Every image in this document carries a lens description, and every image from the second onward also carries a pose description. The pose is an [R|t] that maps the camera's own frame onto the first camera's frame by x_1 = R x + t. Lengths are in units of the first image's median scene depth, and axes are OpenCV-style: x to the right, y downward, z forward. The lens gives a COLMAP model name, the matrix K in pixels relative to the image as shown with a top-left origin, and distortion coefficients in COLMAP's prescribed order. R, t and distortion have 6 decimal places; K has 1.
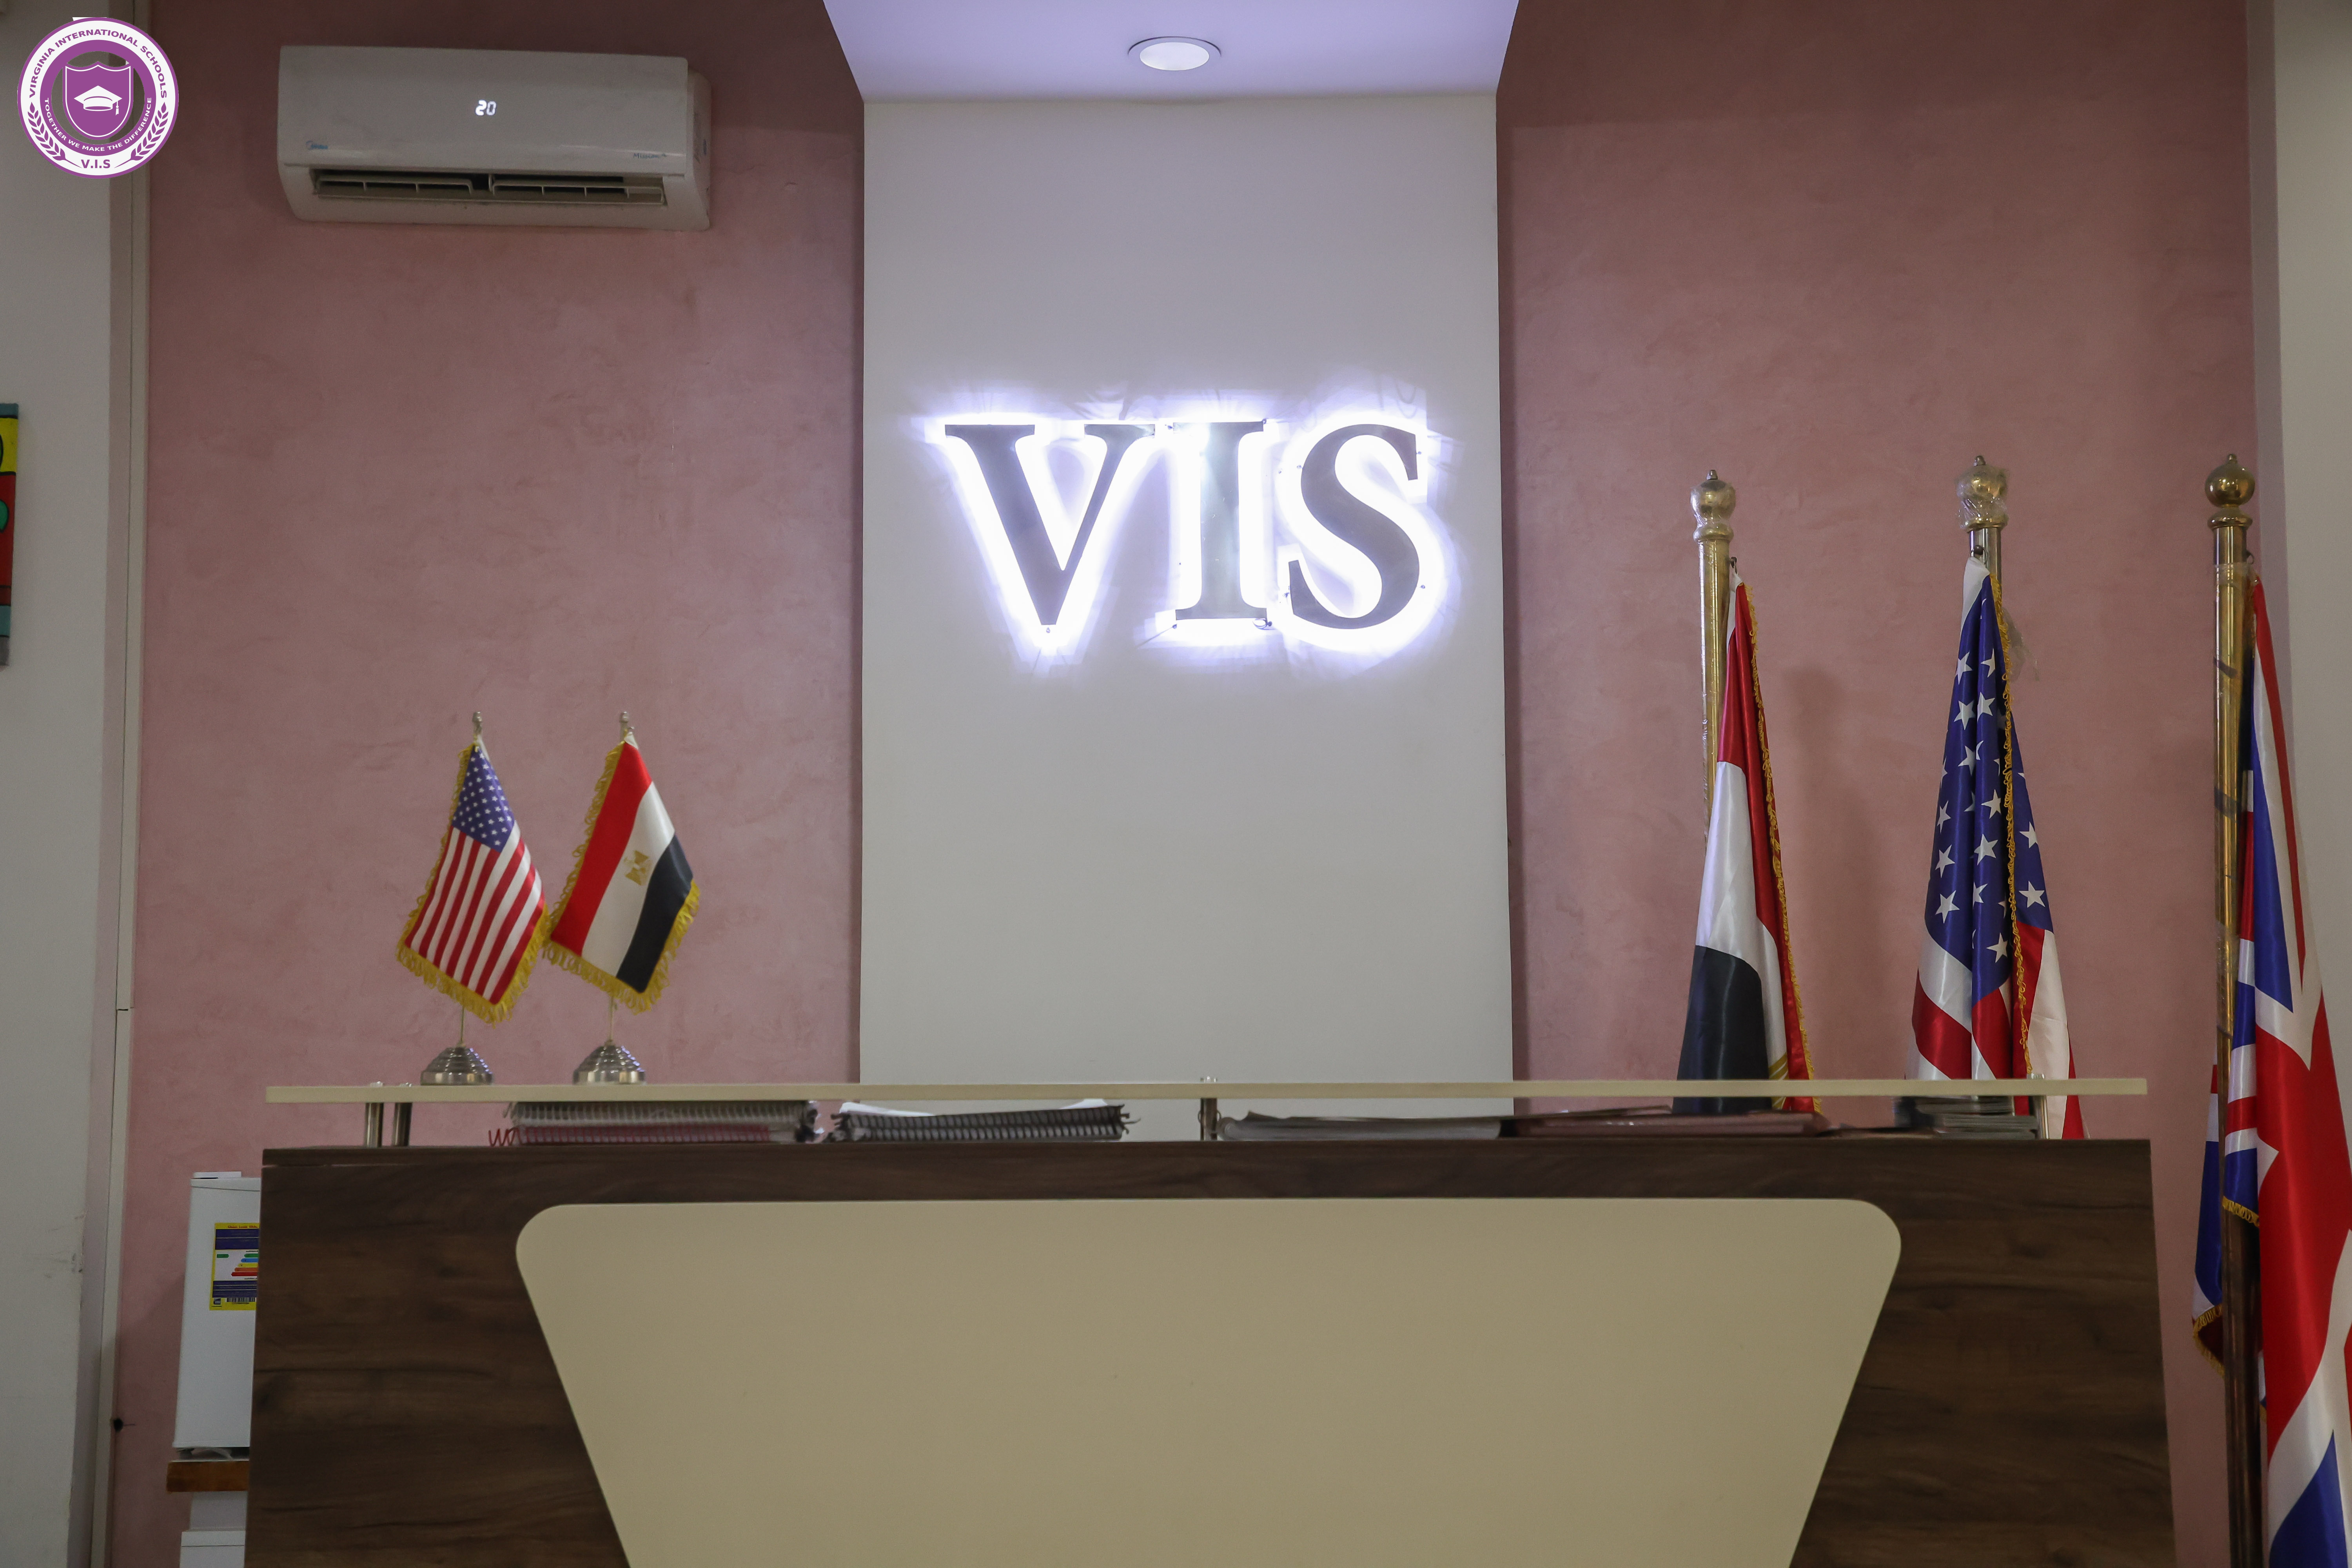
lens RADIAL K [[3096.4, 0, 1176.0], [0, 3096.4, 784.0], [0, 0, 1]] dist [0.180164, 0.005368]
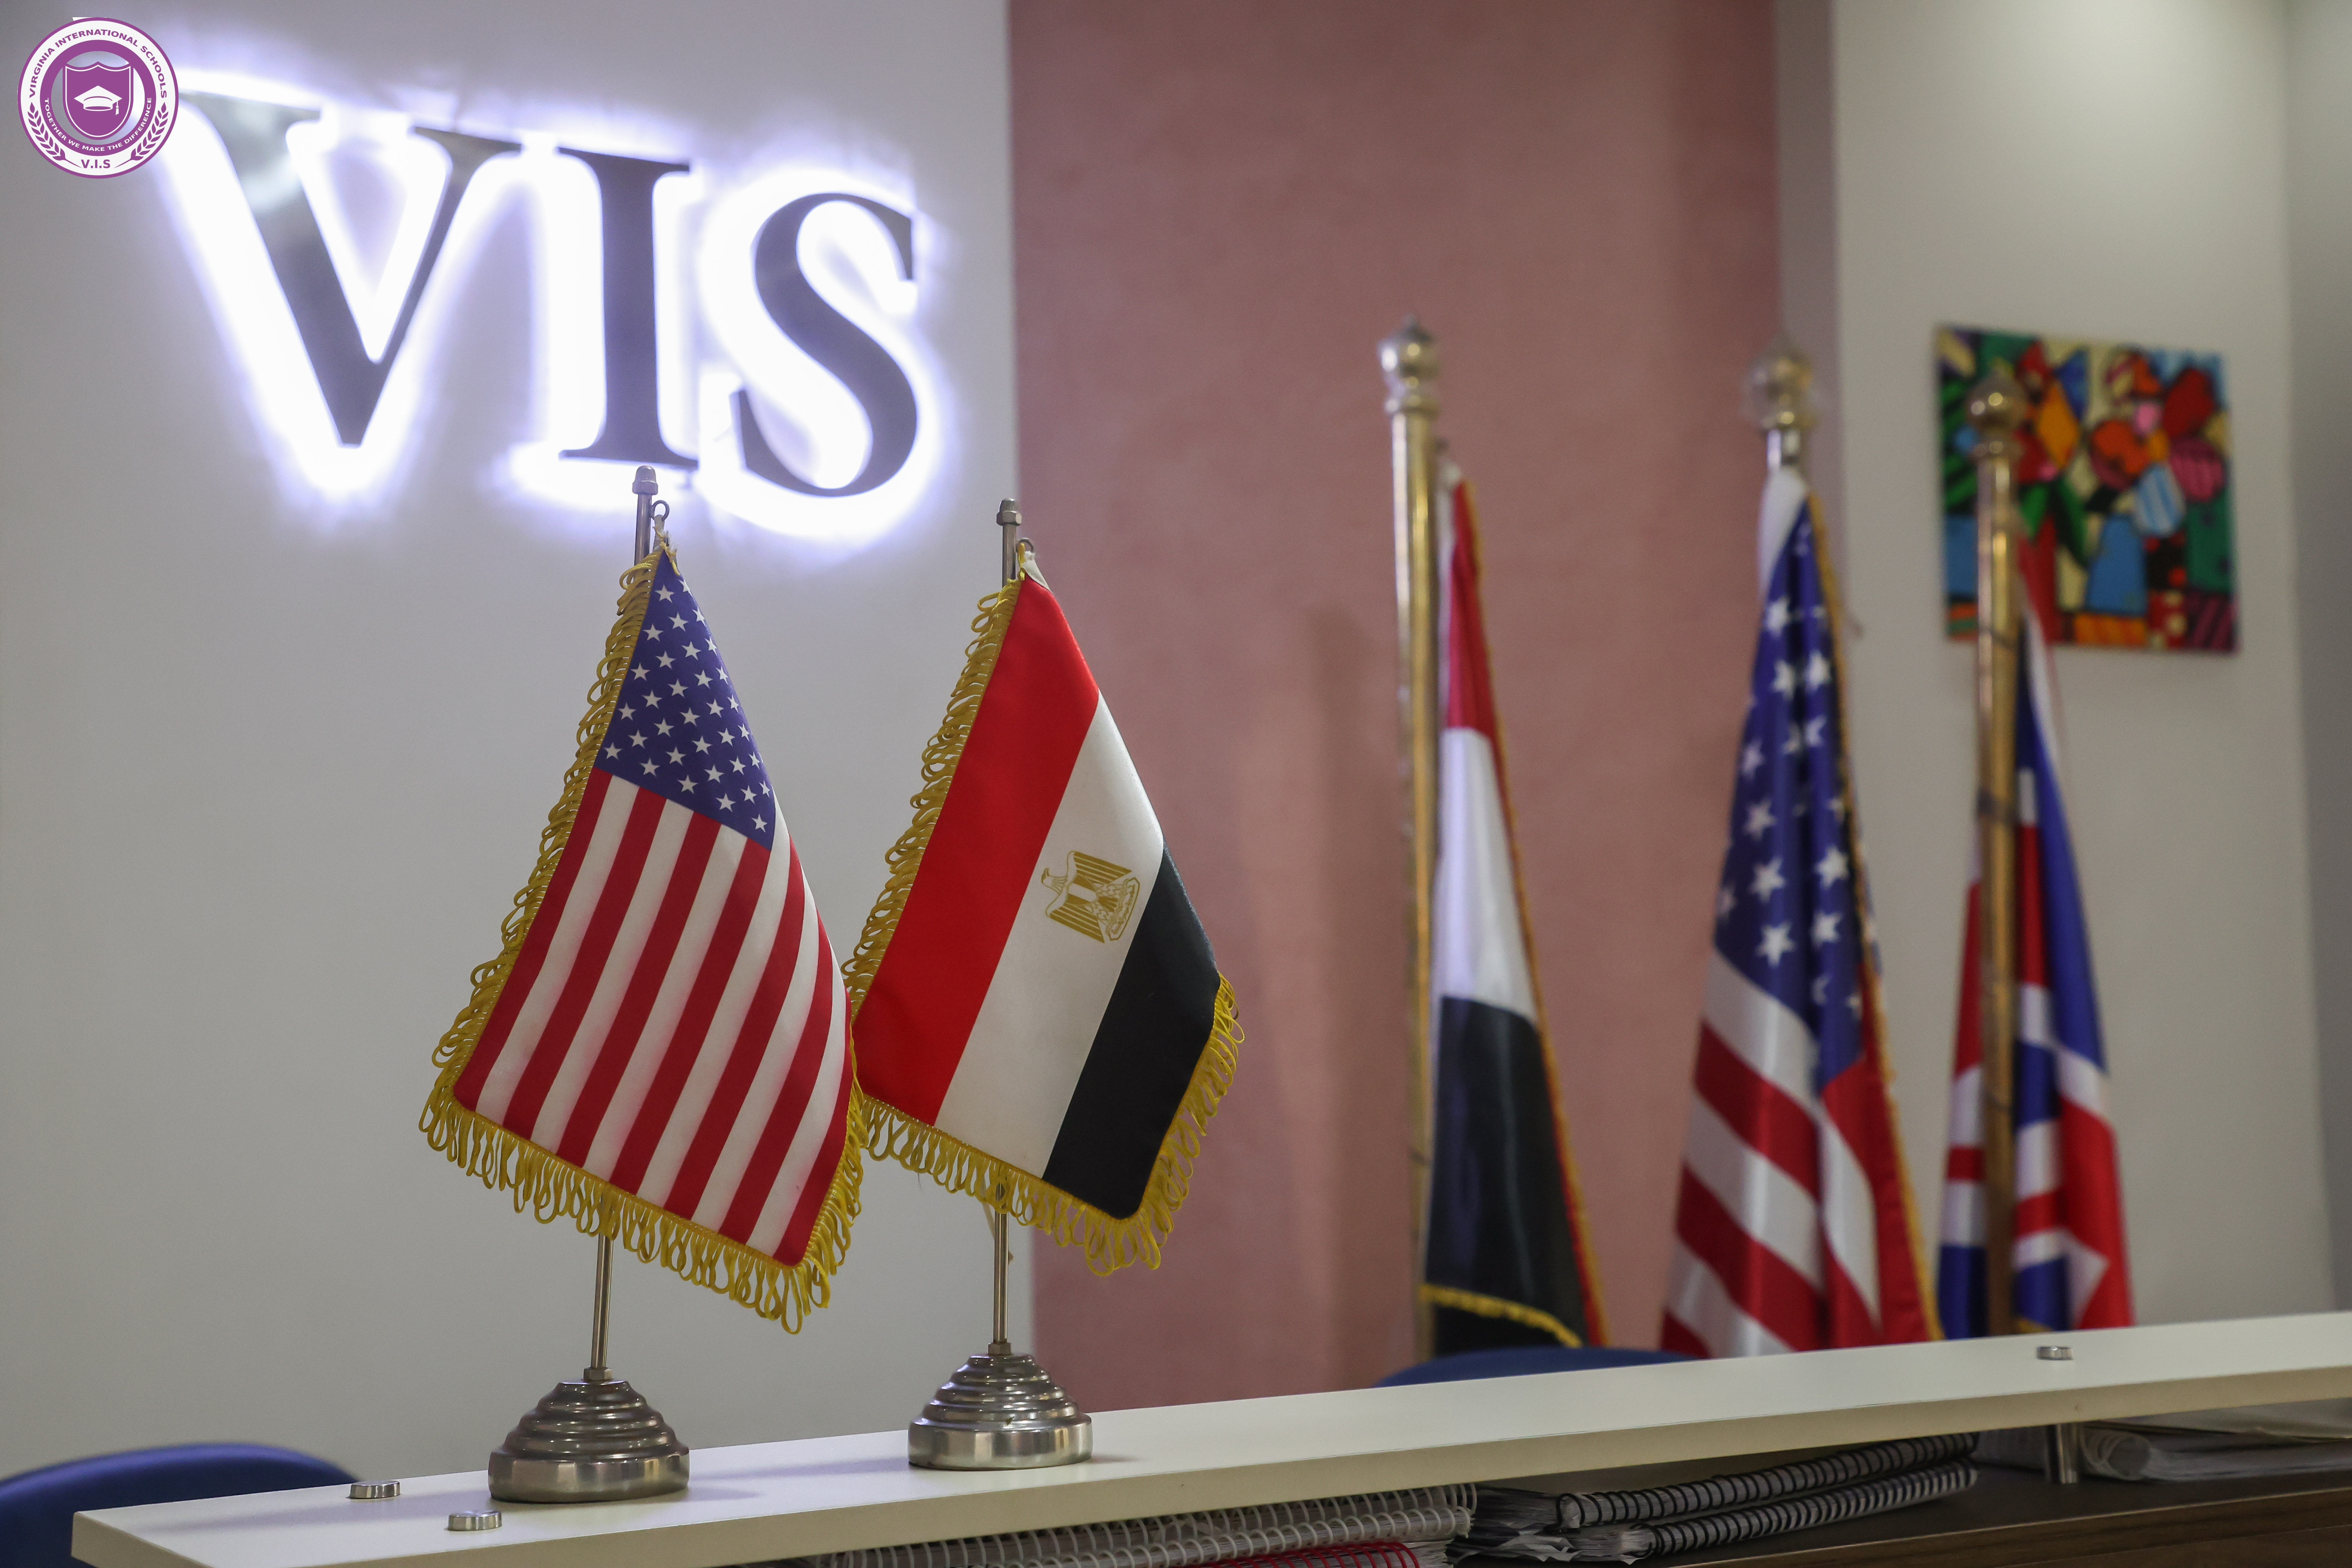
lens RADIAL K [[3098.2, 0, 1176.0], [0, 3098.2, 784.0], [0, 0, 1]] dist [0.193575, 0.003116]
pose [[0.844395, 0.033607, 0.534666, -0.250509], [-0.038195, 0.999267, -0.002488, 0.008909], [-0.534358, -0.018320, 0.845060, 0.446154]]
